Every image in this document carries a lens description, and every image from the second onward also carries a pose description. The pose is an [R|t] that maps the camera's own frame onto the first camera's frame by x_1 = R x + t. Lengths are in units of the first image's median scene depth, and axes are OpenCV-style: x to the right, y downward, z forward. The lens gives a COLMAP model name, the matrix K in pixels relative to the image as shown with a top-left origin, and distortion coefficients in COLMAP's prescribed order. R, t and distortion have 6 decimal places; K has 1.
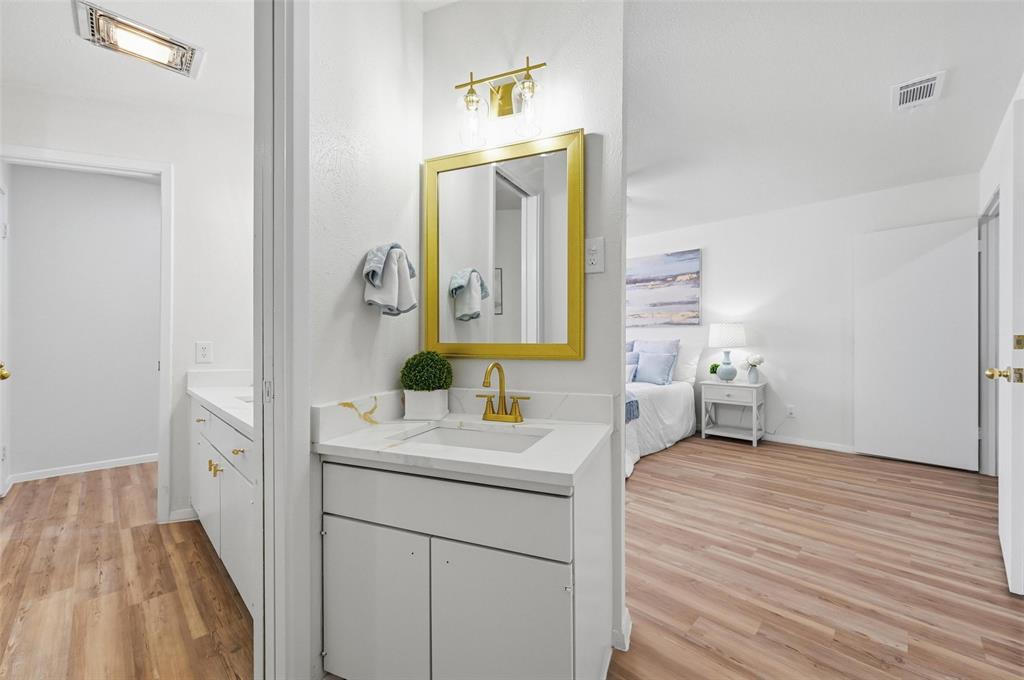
lens RADIAL K [[400.2, 0, 508.0], [0, 400.2, 340.1], [0, 0, 1]] dist [0.000680, 0.000252]
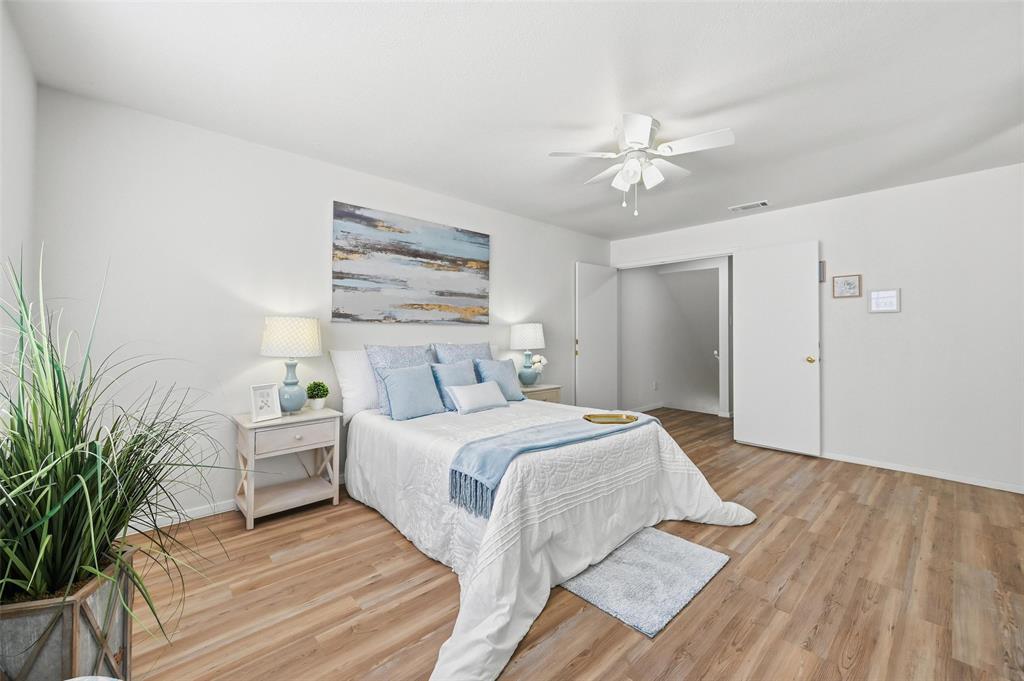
lens RADIAL K [[410.2, 0, 514.9], [0, 410.2, 335.7], [0, 0, 1]] dist [-0.001197, -0.000275]
pose [[0.043329, 0.001708, 0.999059, -0.385080], [-0.003923, 0.999991, -0.001540, -0.012665], [-0.999053, -0.003853, 0.043336, 0.897632]]
